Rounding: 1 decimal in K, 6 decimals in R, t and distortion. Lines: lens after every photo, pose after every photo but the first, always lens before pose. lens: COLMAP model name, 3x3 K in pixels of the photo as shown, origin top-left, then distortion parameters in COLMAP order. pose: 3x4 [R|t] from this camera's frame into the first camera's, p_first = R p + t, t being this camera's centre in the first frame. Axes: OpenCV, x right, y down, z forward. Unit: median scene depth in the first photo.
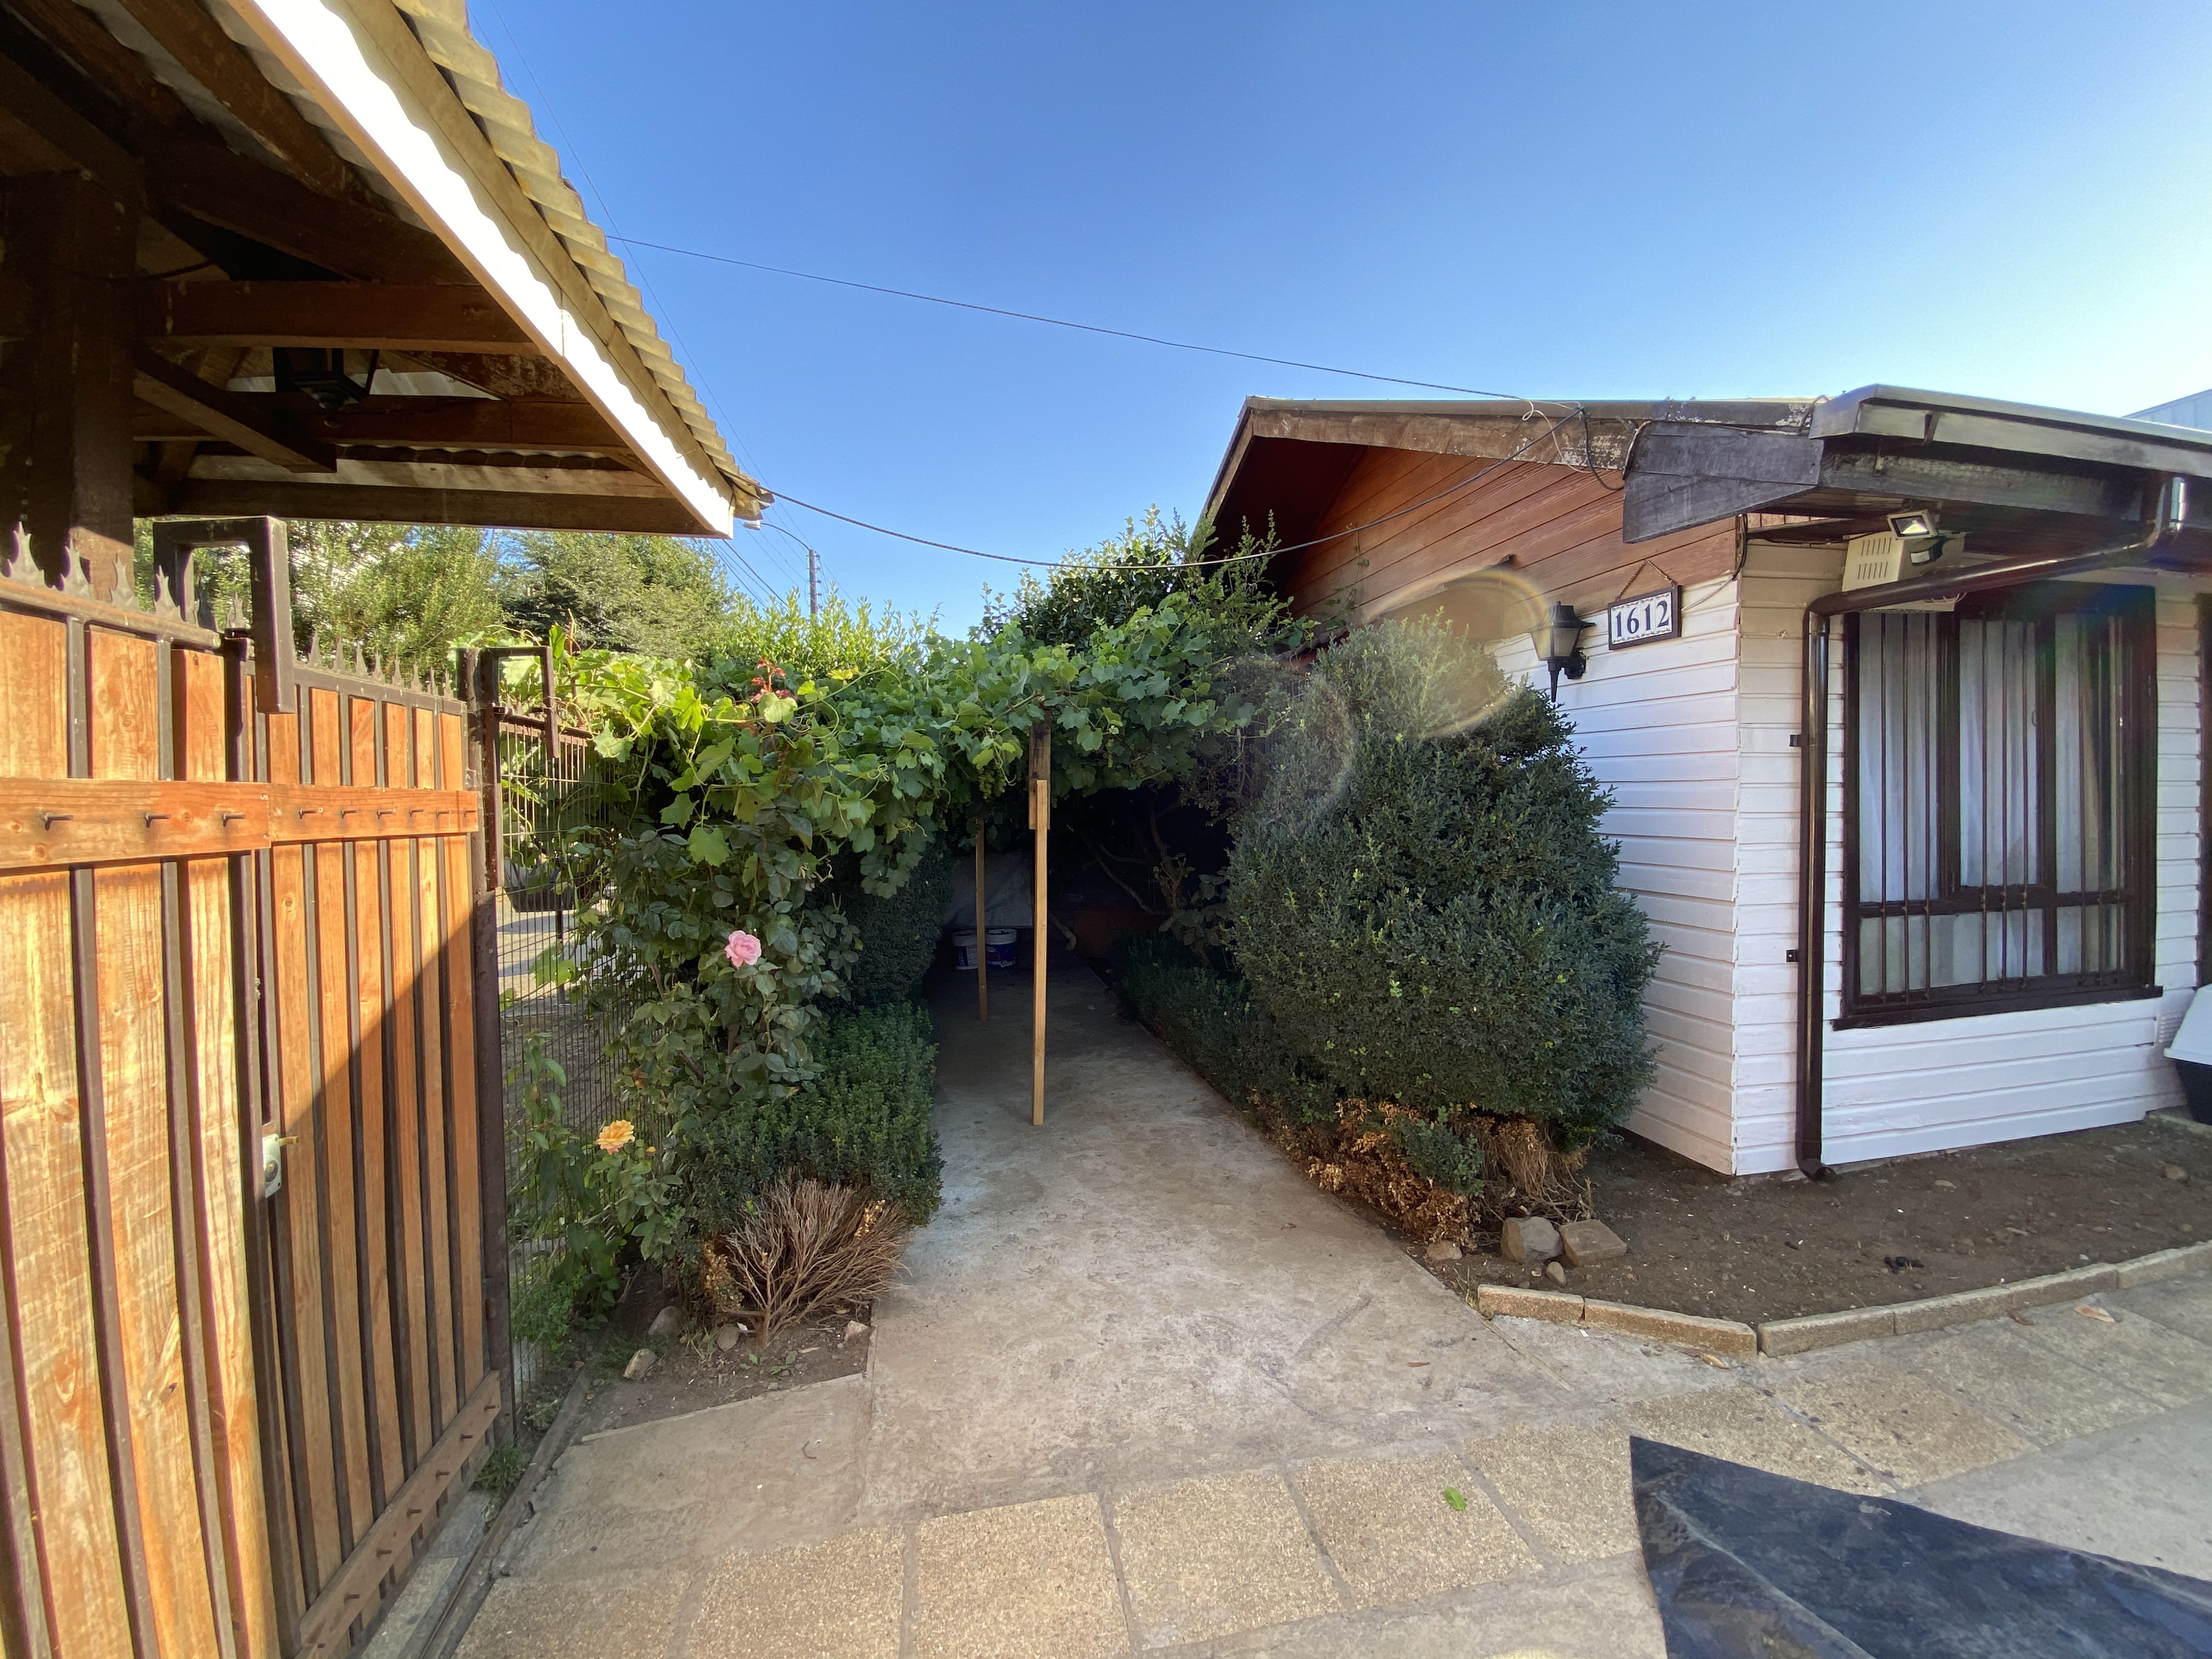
lens RADIAL K [[903.9, 0, 1101.2], [0, 903.9, 819.8], [0, 0, 1]] dist [0.035609, -0.027975]
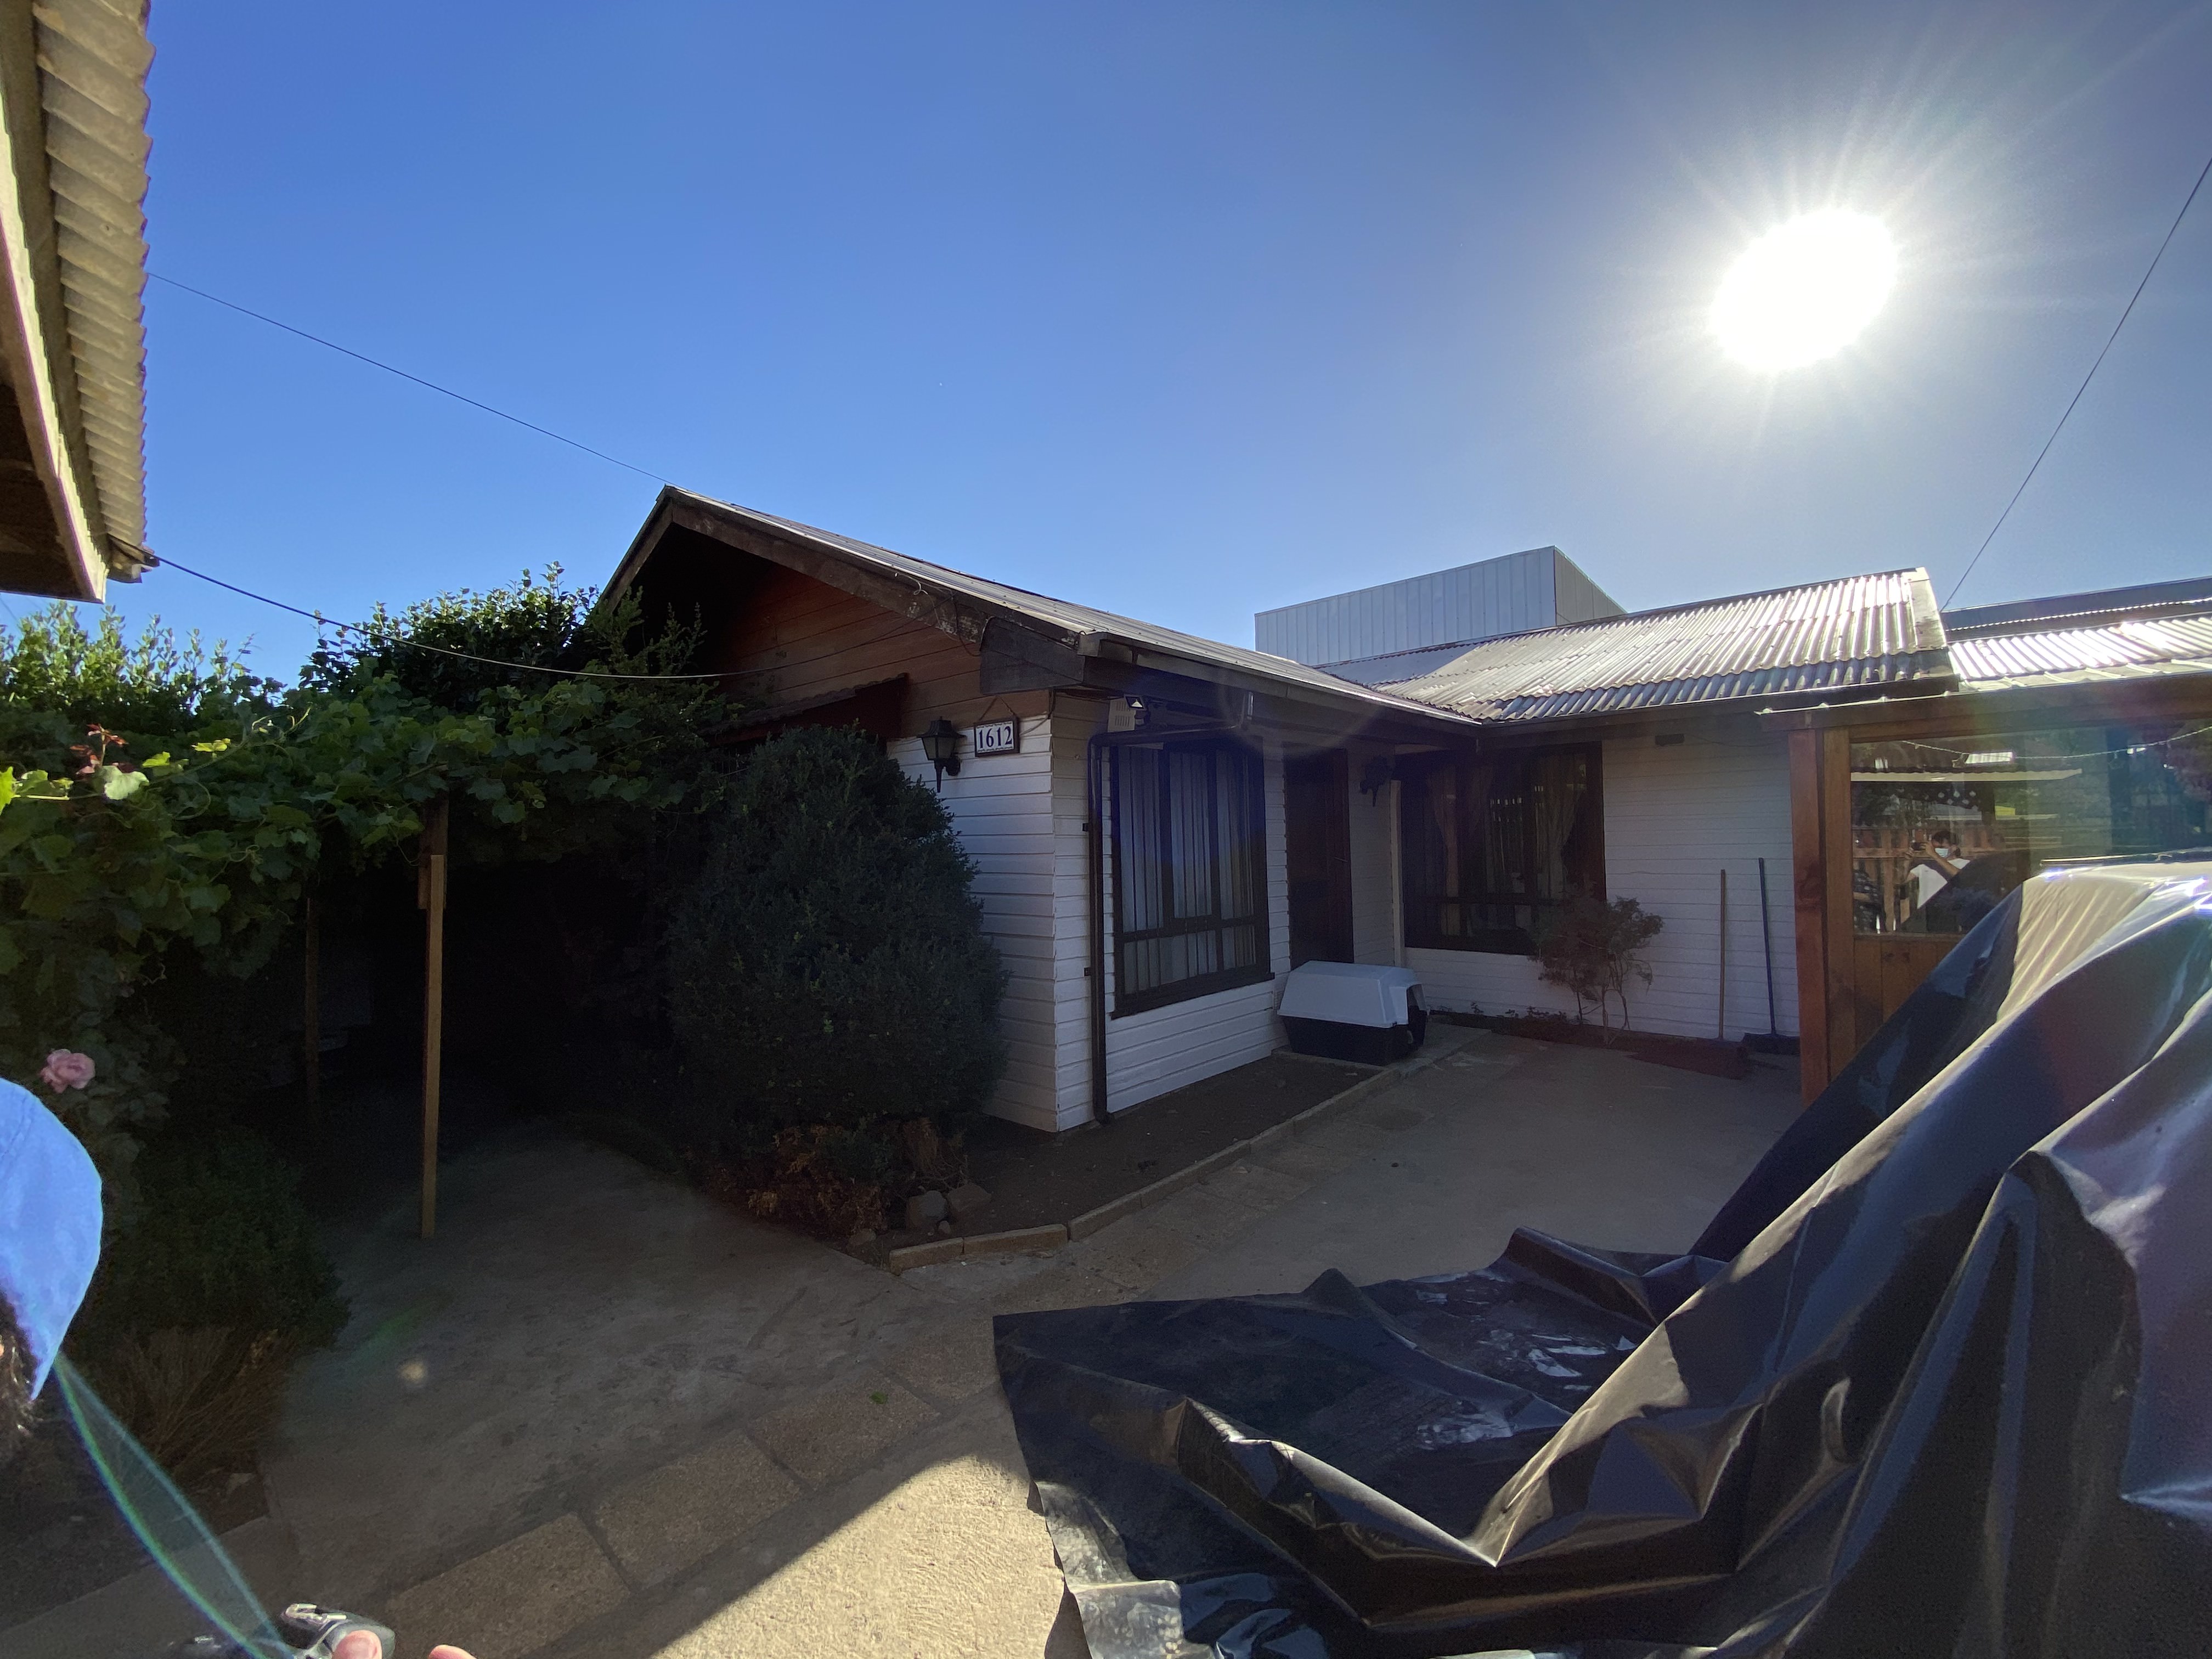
lens RADIAL K [[903.9, 0, 1101.2], [0, 903.9, 819.8], [0, 0, 1]] dist [0.035609, -0.027975]
pose [[0.801965, 0.013445, 0.597219, -0.109701], [0.022431, 0.998364, -0.052597, -0.020597], [-0.596949, 0.055578, 0.800352, -0.212261]]
